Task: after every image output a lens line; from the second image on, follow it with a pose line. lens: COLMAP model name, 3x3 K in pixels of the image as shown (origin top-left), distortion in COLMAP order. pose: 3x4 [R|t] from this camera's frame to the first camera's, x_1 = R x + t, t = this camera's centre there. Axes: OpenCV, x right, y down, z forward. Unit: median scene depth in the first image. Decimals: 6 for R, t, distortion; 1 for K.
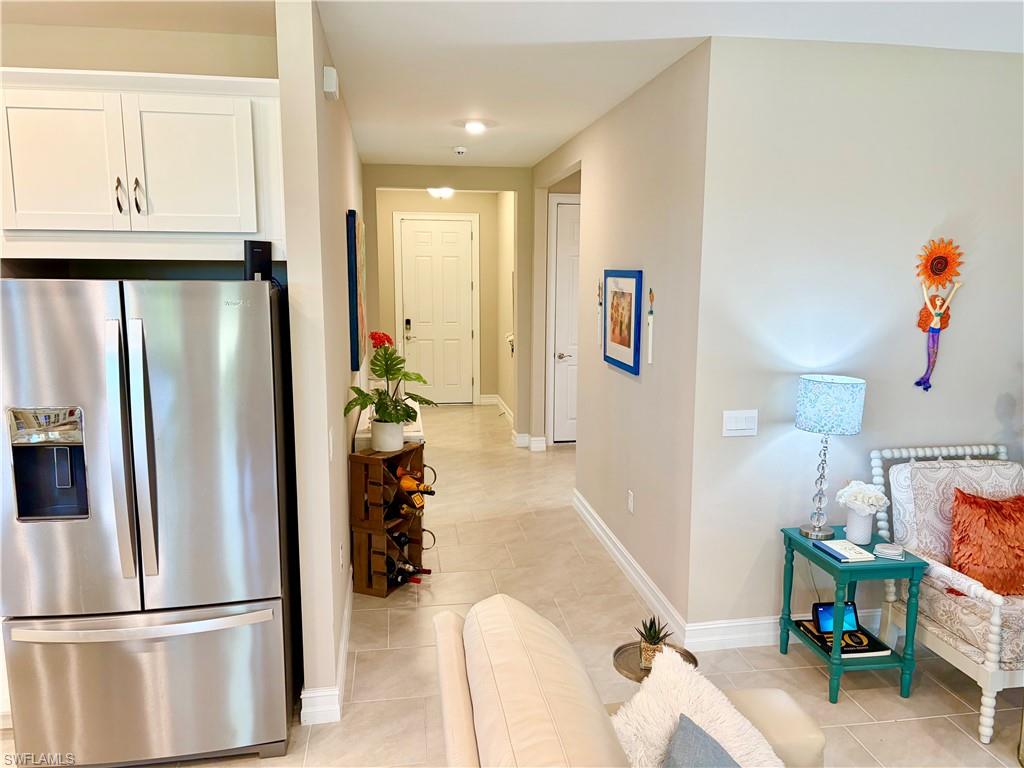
lens RADIAL K [[765.4, 0, 515.6], [0, 765.4, 384.3], [0, 0, 1]] dist [0.012706, 0.001489]
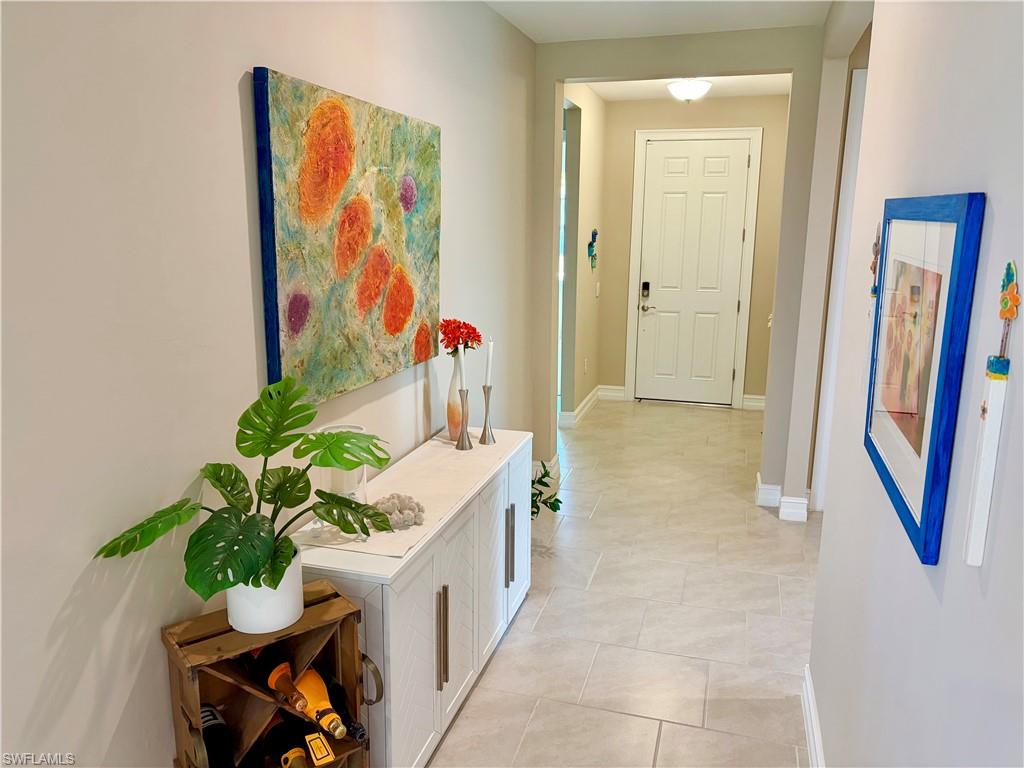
lens RADIAL K [[765.4, 0, 515.6], [0, 765.4, 384.3], [0, 0, 1]] dist [0.012706, 0.001489]
pose [[0.904901, 0.086441, -0.416752, 0.075527], [-0.058223, 0.995095, 0.079978, -0.053053], [0.421621, -0.048108, 0.905495, 0.386187]]
